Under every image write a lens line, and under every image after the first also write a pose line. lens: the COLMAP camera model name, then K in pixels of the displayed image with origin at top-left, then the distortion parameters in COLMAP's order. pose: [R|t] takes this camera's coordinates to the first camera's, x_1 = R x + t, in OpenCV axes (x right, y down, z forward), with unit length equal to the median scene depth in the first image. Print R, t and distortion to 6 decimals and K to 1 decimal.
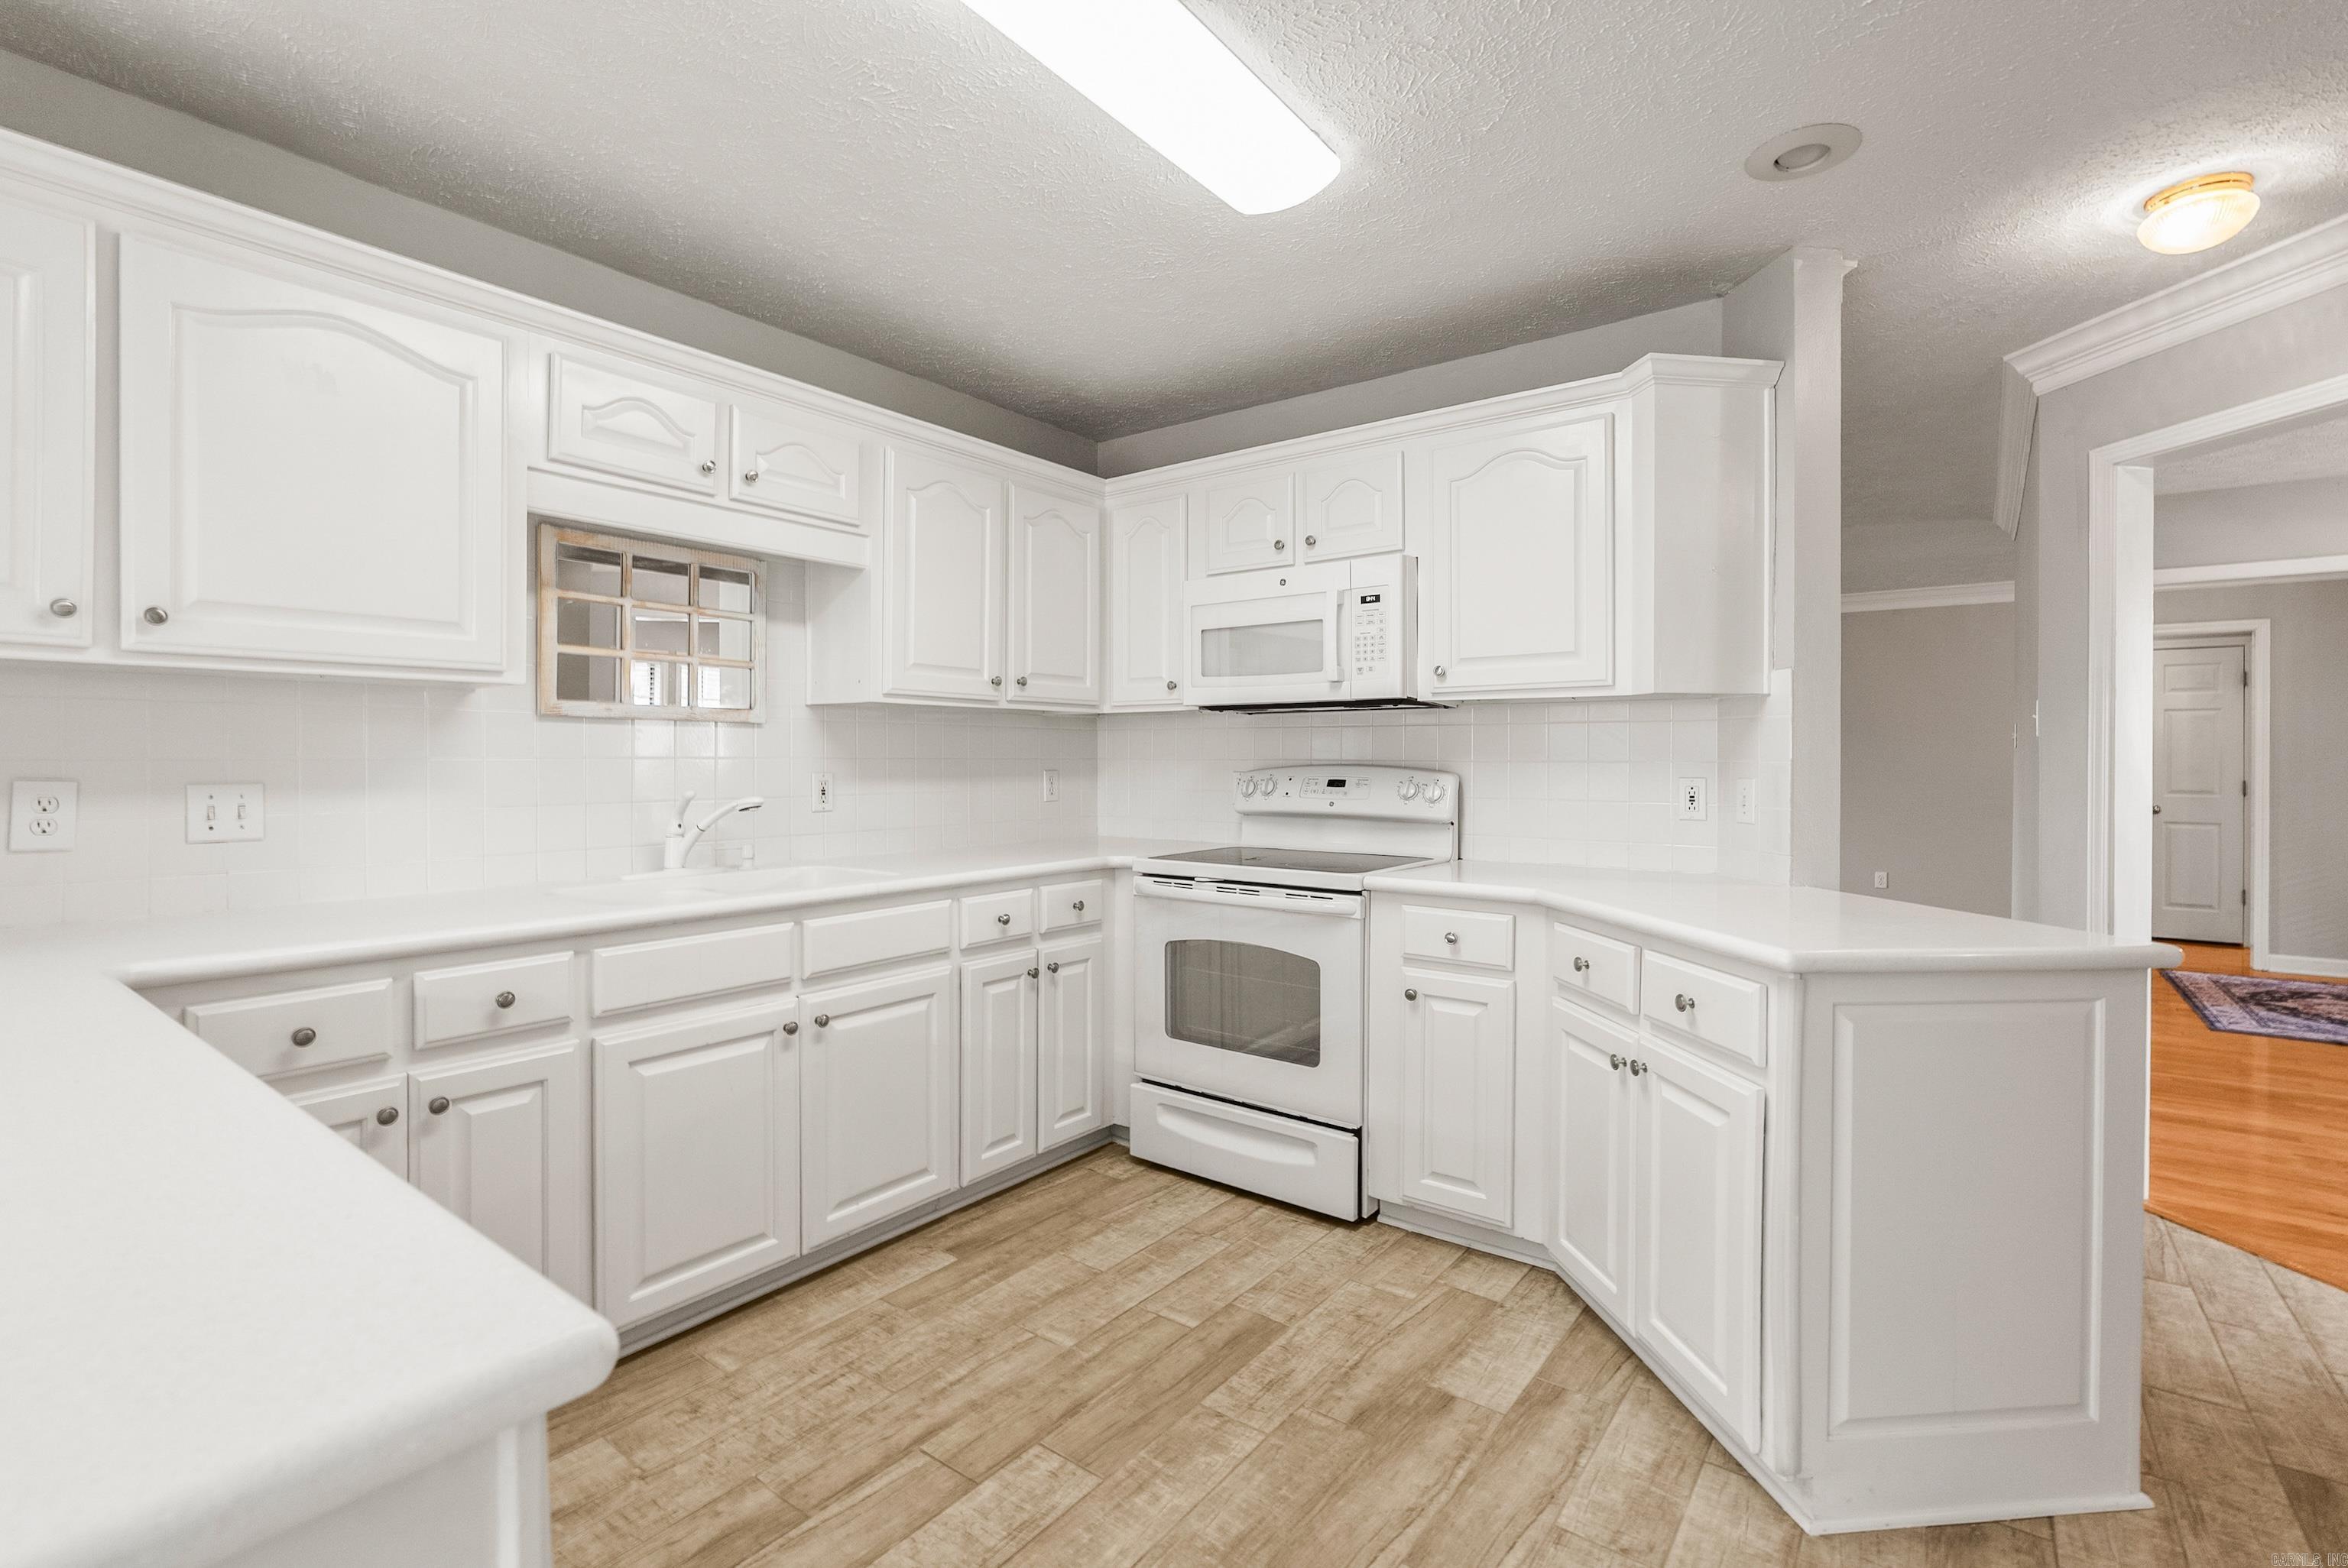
lens RADIAL K [[1060.0, 0, 1168.7], [0, 1060.0, 767.3], [0, 0, 1]] dist [-0.013822, 0.002702]
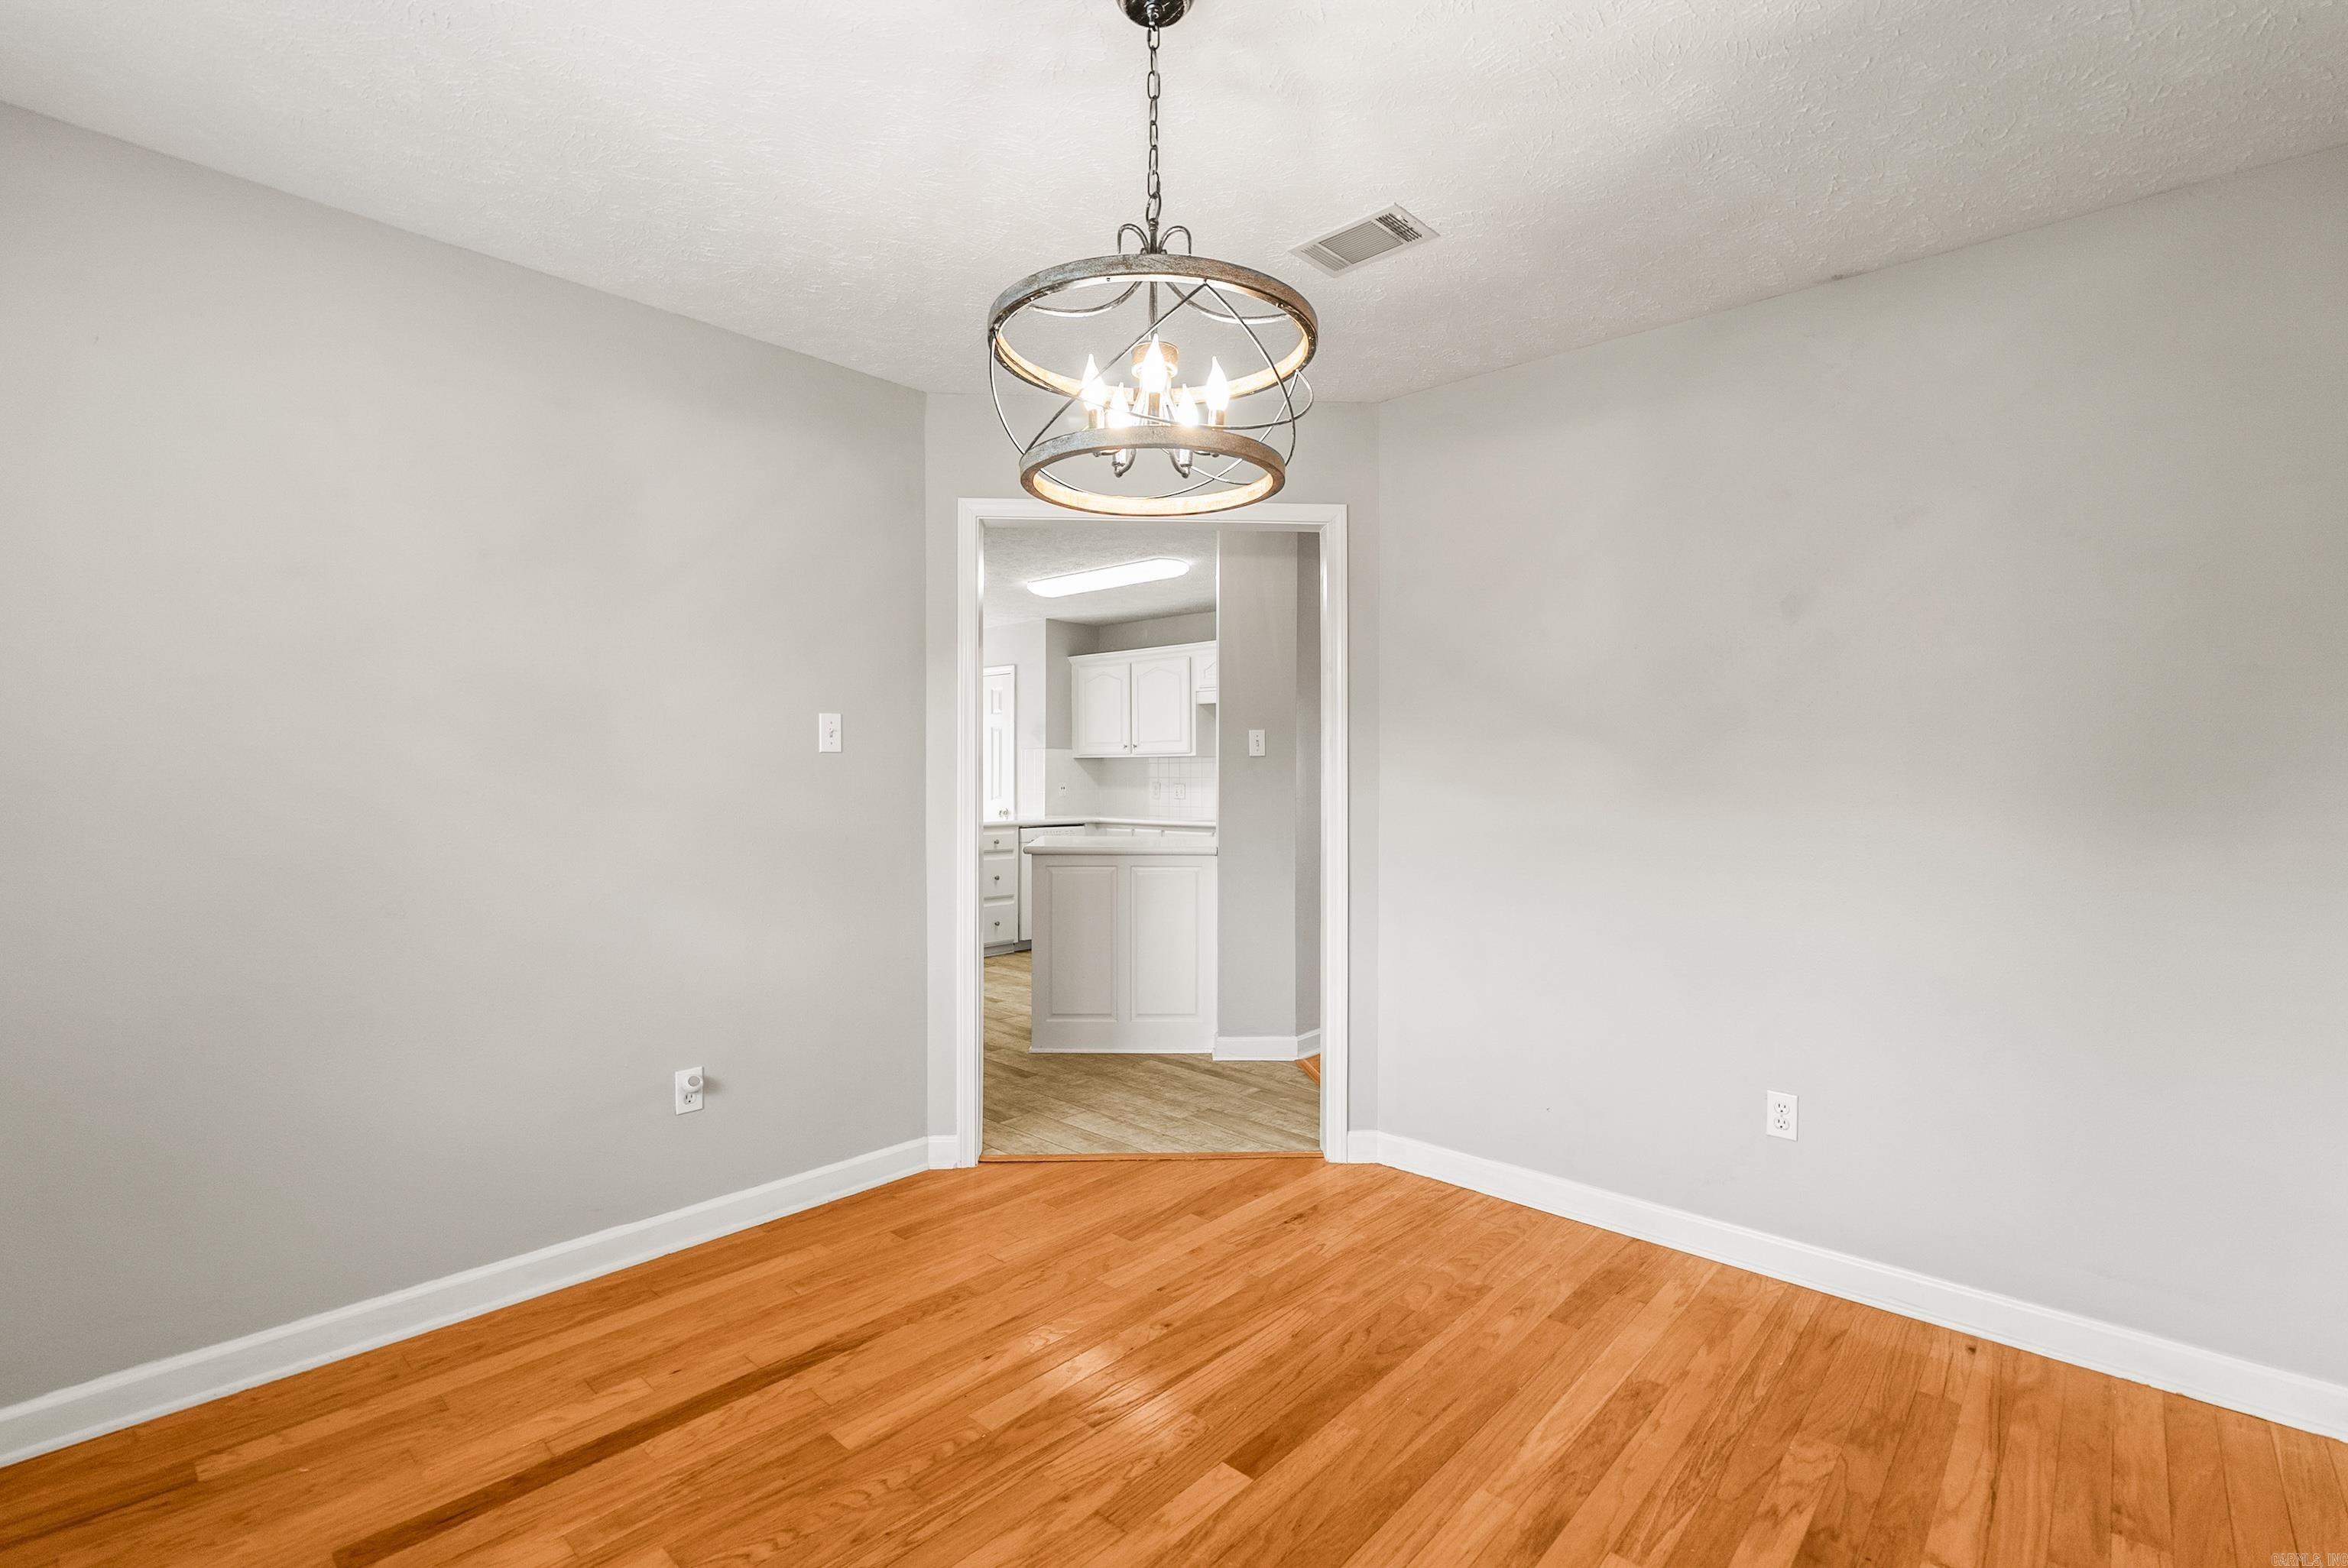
lens RADIAL K [[1060.0, 0, 1170.1], [0, 1060.0, 786.5], [0, 0, 1]] dist [-0.013822, 0.002702]
pose [[-0.095213, 0.007874, -0.995426, 2.166501], [-0.007460, 0.999935, 0.008623, -0.006753], [0.995429, 0.008247, -0.095148, 0.964822]]
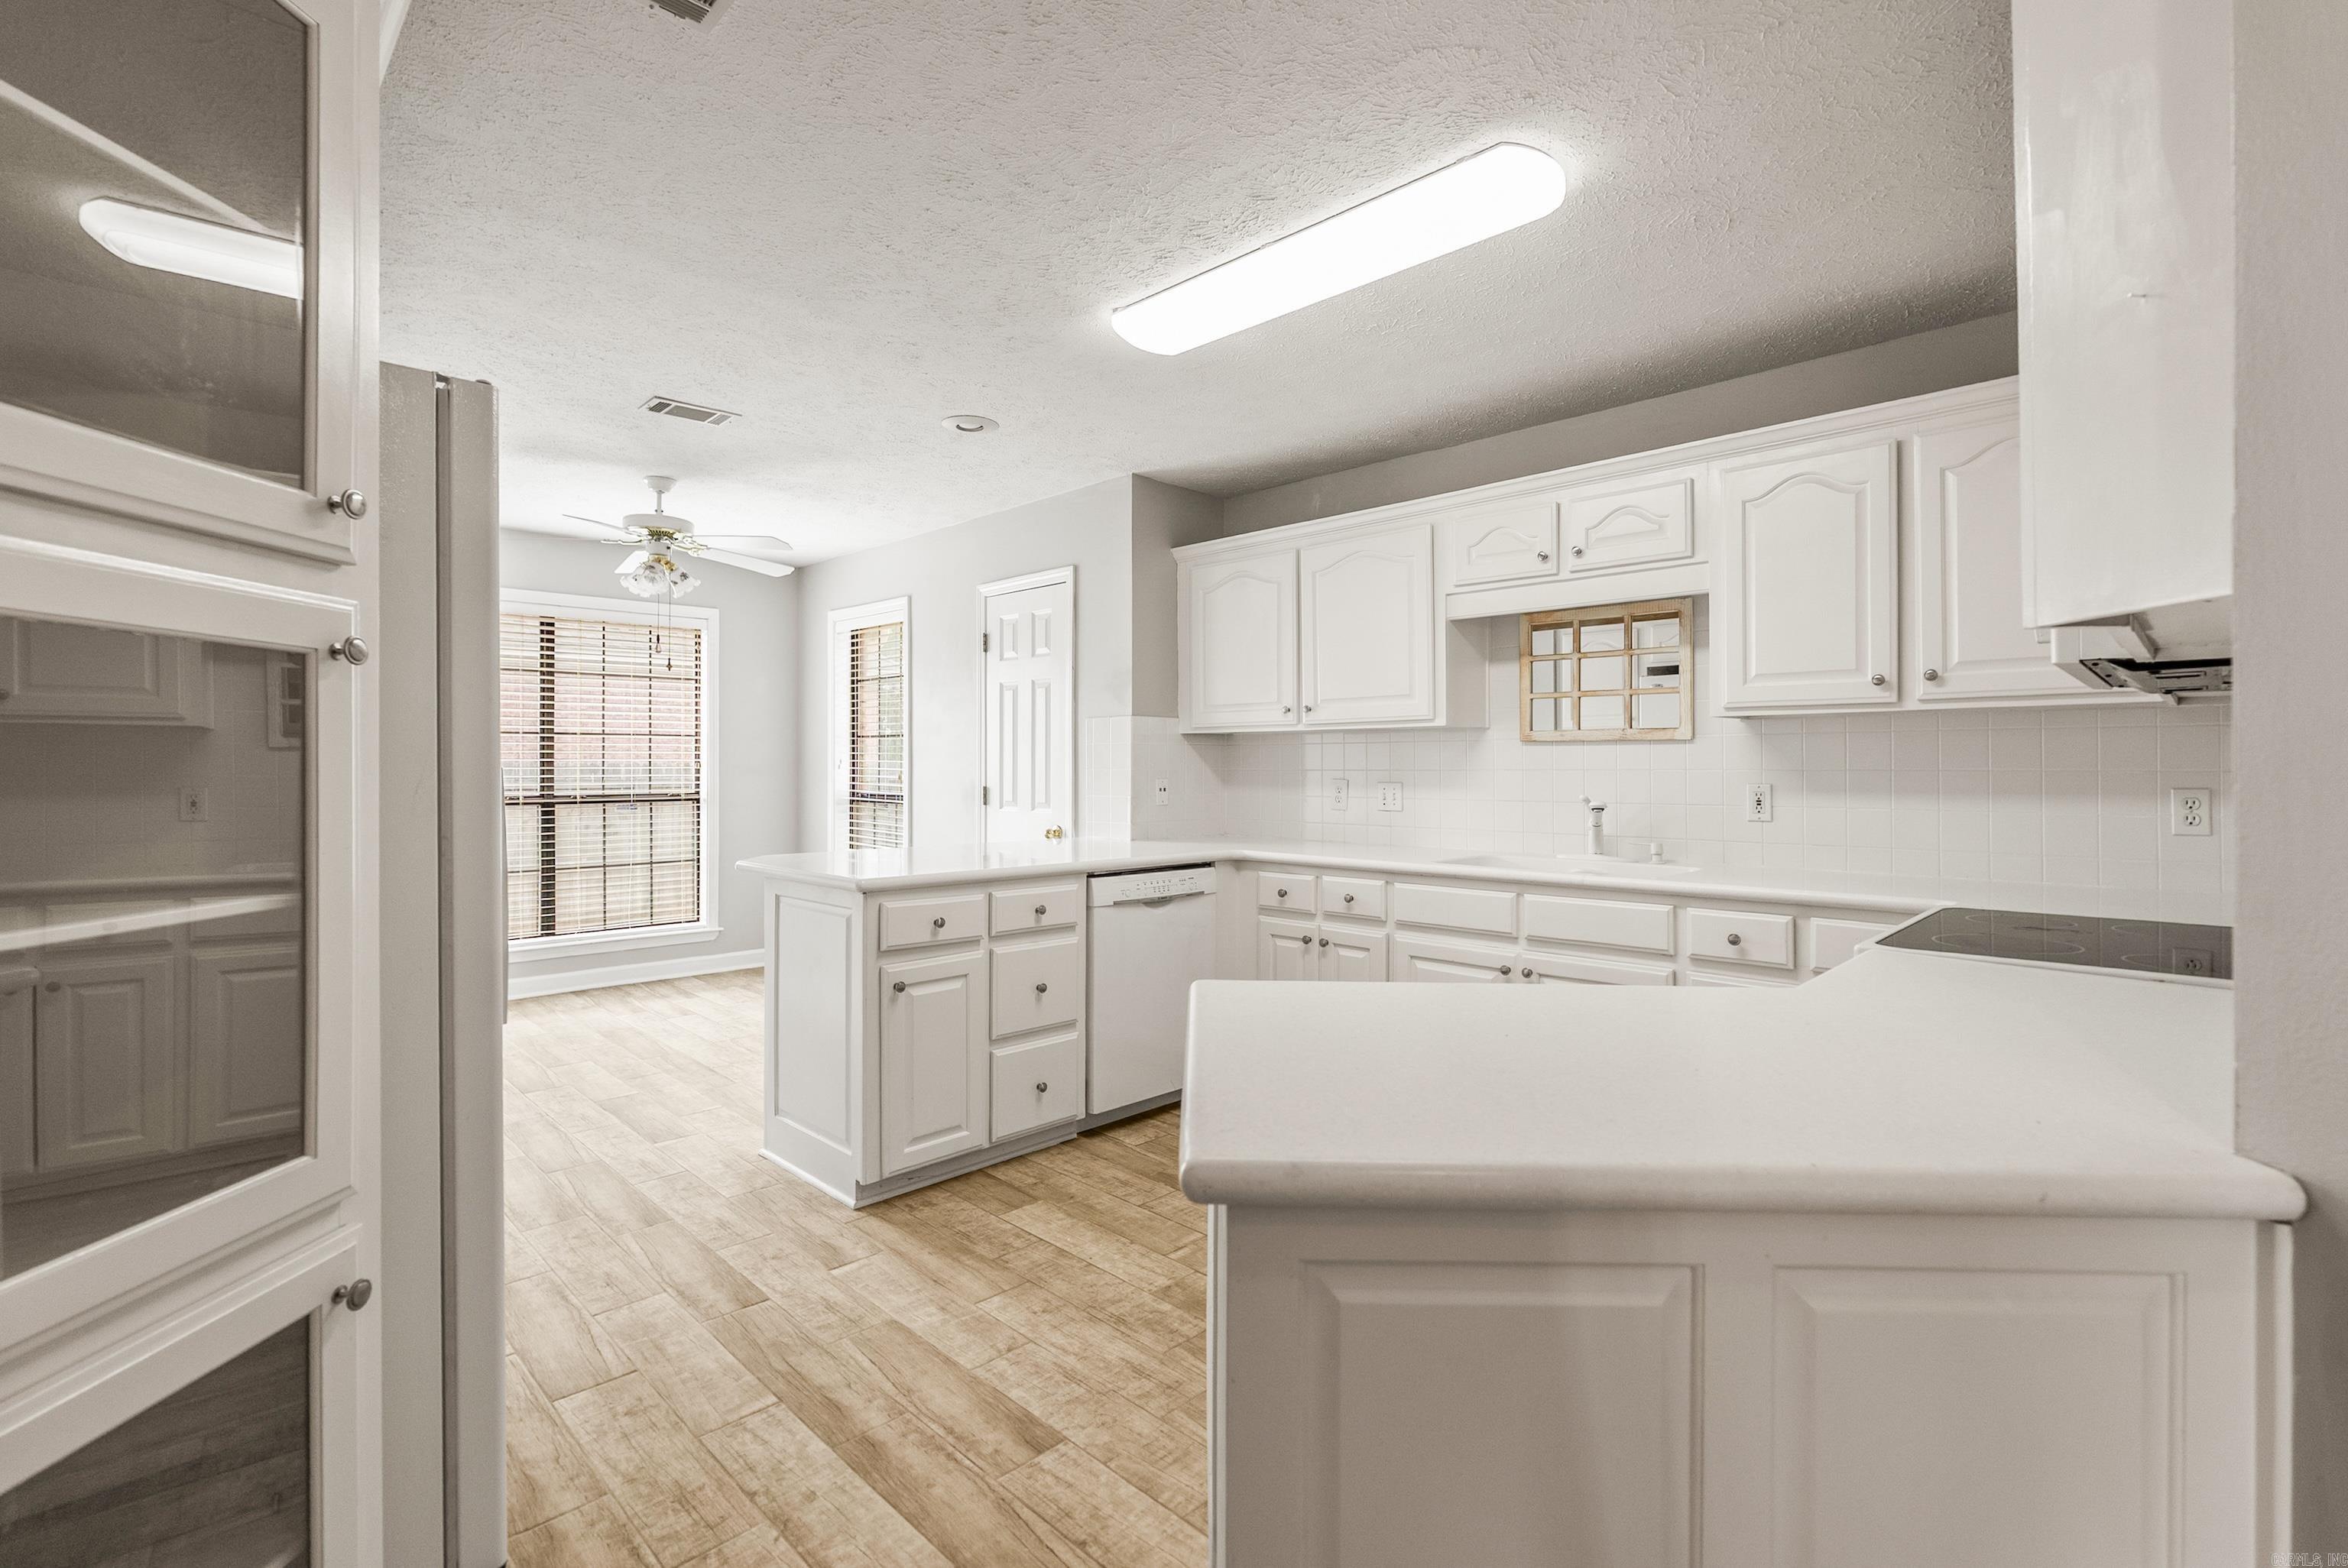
lens RADIAL K [[1060.0, 0, 1173.5], [0, 1060.0, 764.2], [0, 0, 1]] dist [-0.013822, 0.002702]
pose [[-0.132905, -0.001629, -0.991128, 0.849503], [-0.006051, 0.999981, -0.000832, -0.010699], [0.991110, 0.005887, -0.132912, 0.618398]]
